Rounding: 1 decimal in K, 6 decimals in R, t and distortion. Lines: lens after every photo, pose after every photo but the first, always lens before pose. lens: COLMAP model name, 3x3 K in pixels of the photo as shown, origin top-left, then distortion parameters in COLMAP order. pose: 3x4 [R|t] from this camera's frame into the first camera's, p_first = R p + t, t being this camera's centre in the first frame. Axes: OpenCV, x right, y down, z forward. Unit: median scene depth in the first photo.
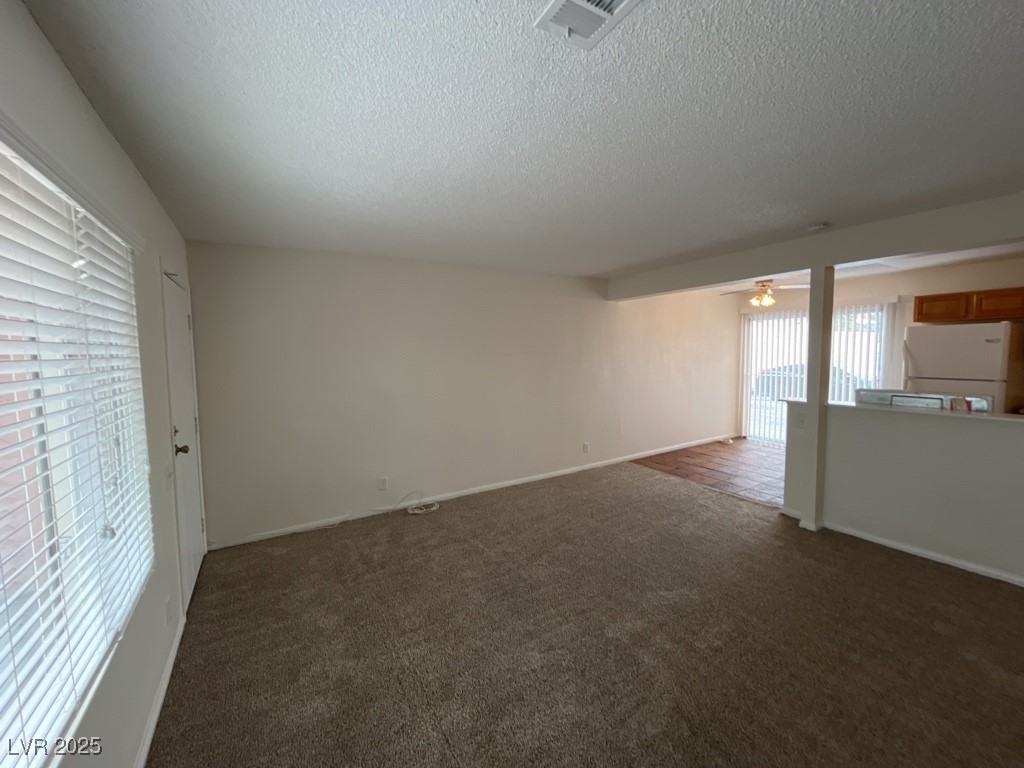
lens RADIAL K [[411.9, 0, 510.9], [0, 411.9, 381.1], [0, 0, 1]] dist [0.000027, -0.000504]
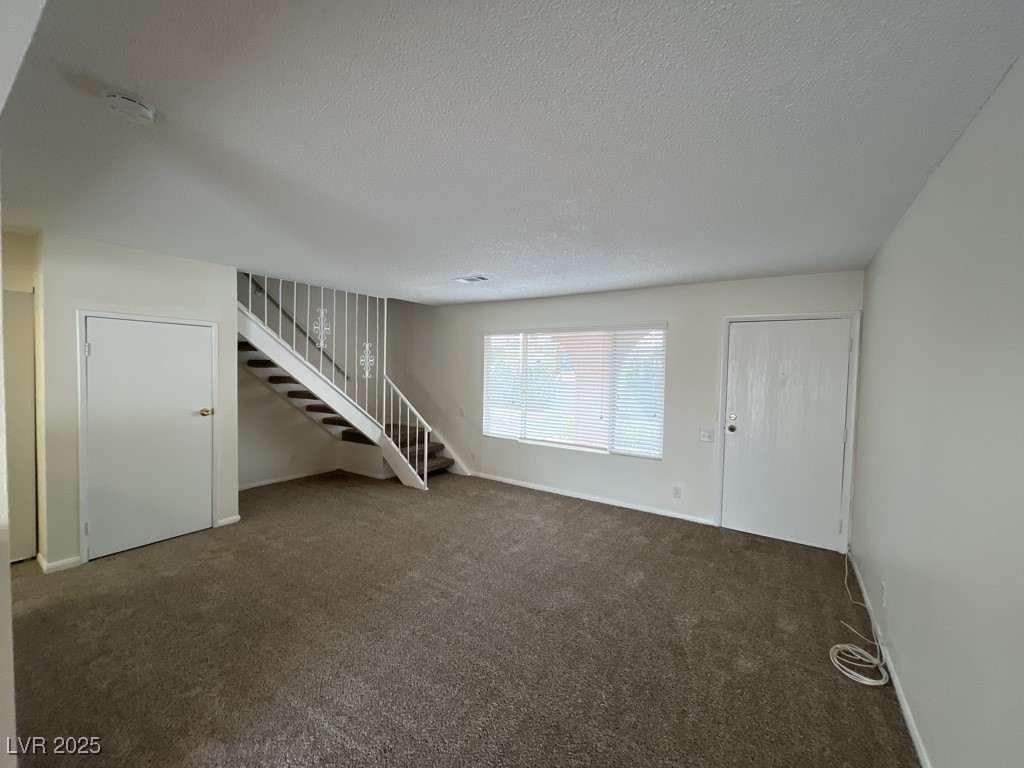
lens RADIAL K [[411.9, 0, 510.9], [0, 411.9, 381.1], [0, 0, 1]] dist [0.000027, -0.000504]
pose [[-0.904014, 0.007690, -0.427433, 0.476301], [-0.038142, 0.994400, 0.098561, -0.104976], [0.425797, 0.105404, -0.898658, 1.417129]]
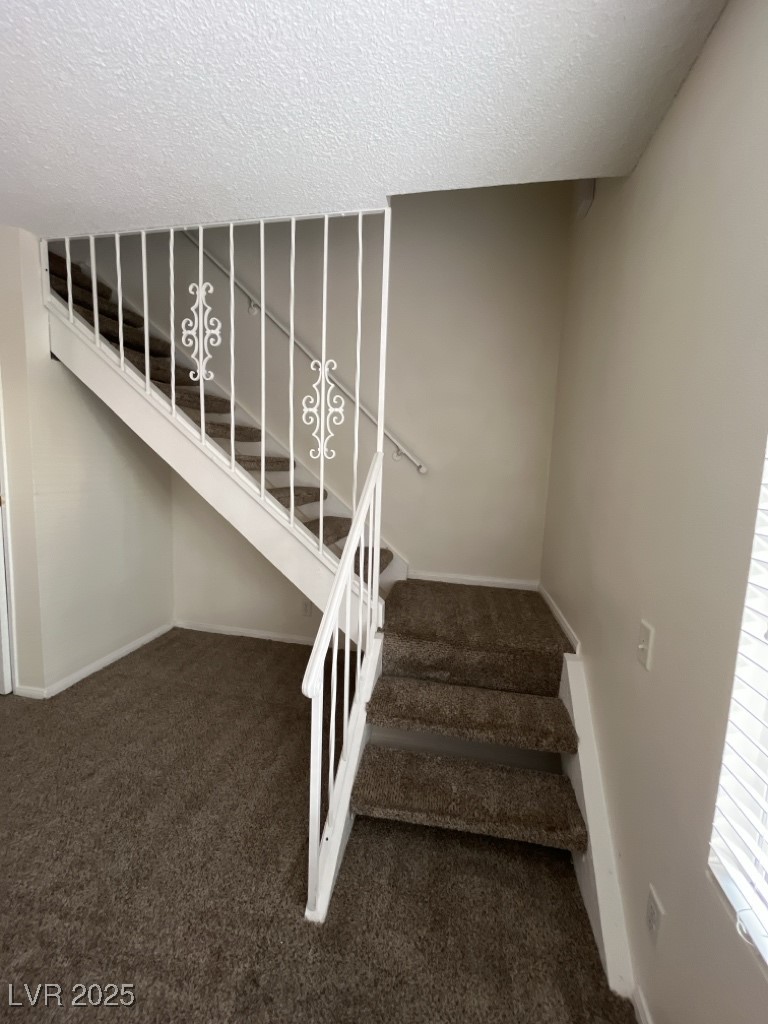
lens RADIAL K [[411.9, 0, 384.0], [0, 411.9, 512.0], [0, 0, 1]] dist [0.000027, -0.000504]
pose [[-0.739496, -0.092833, 0.666729, -0.111107], [0.017264, 0.987504, 0.156645, 0.033806], [-0.672939, 0.127349, -0.728653, 0.215101]]
